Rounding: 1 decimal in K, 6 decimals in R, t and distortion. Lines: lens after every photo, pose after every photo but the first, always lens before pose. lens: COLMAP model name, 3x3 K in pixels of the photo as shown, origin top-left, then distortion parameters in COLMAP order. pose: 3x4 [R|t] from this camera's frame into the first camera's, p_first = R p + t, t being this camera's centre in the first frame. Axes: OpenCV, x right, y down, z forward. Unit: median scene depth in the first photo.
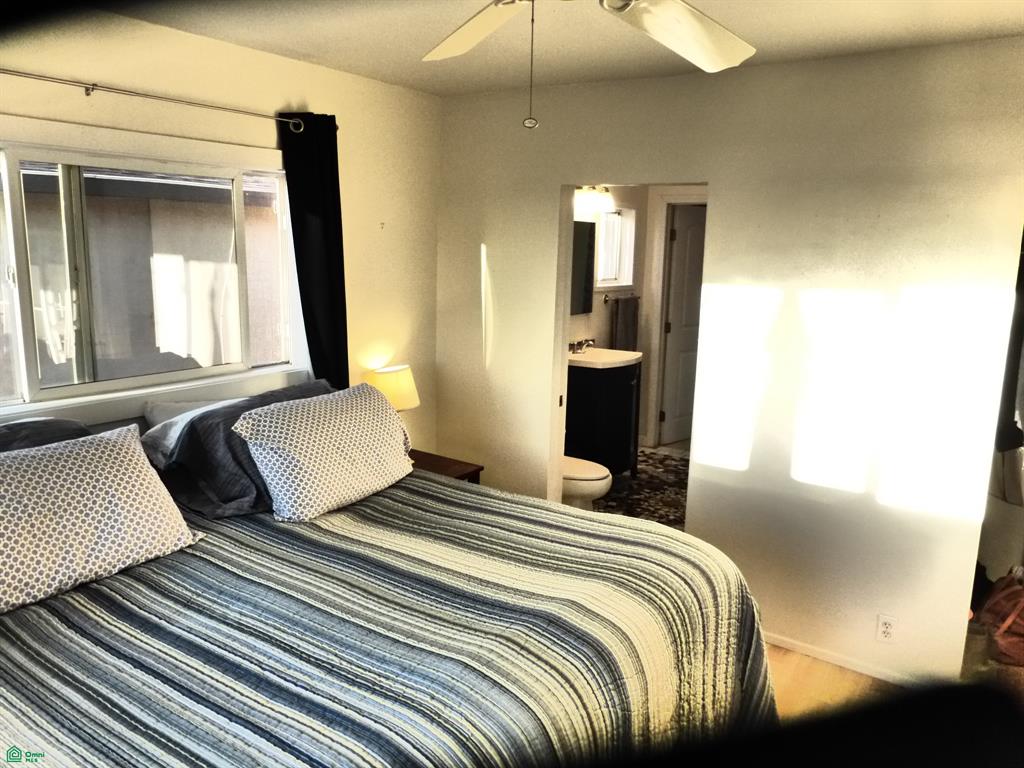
lens RADIAL K [[751.2, 0, 512.8], [0, 751.2, 384.8], [0, 0, 1]] dist [0.001785, 0.008712]
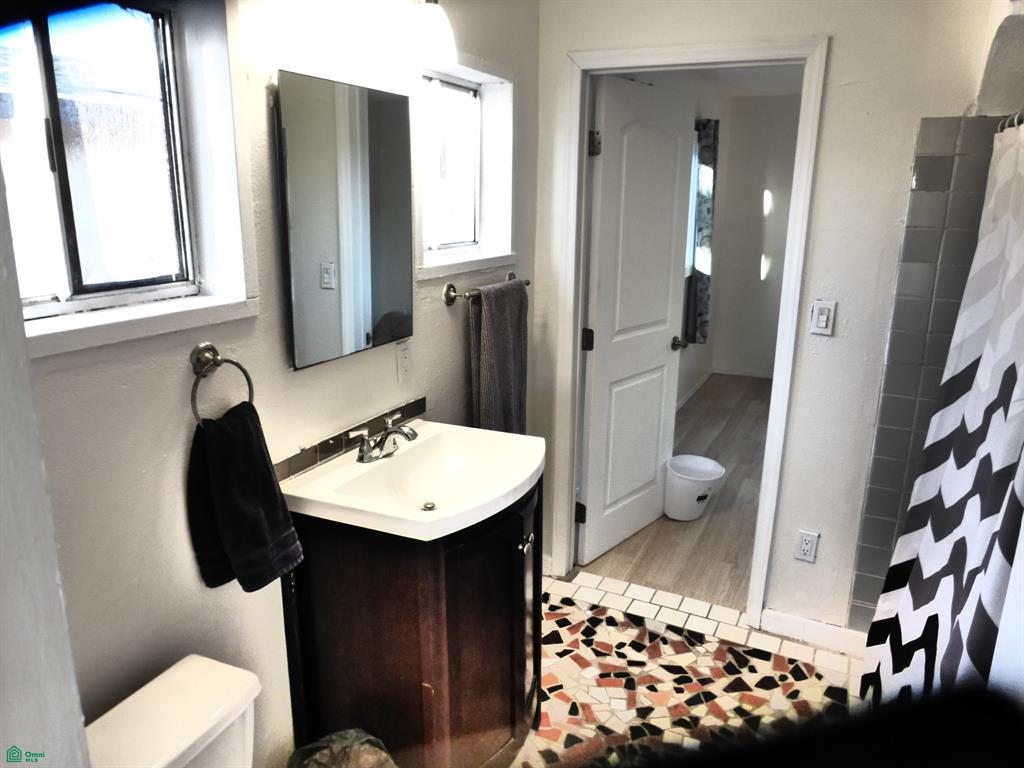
lens RADIAL K [[751.2, 0, 511.9], [0, 751.2, 383.4], [0, 0, 1]] dist [0.001785, 0.008712]
pose [[0.986725, -0.054007, 0.153155, 0.087760], [0.042022, 0.995873, 0.080438, -0.093294], [-0.156867, -0.072934, 0.984923, 0.559921]]
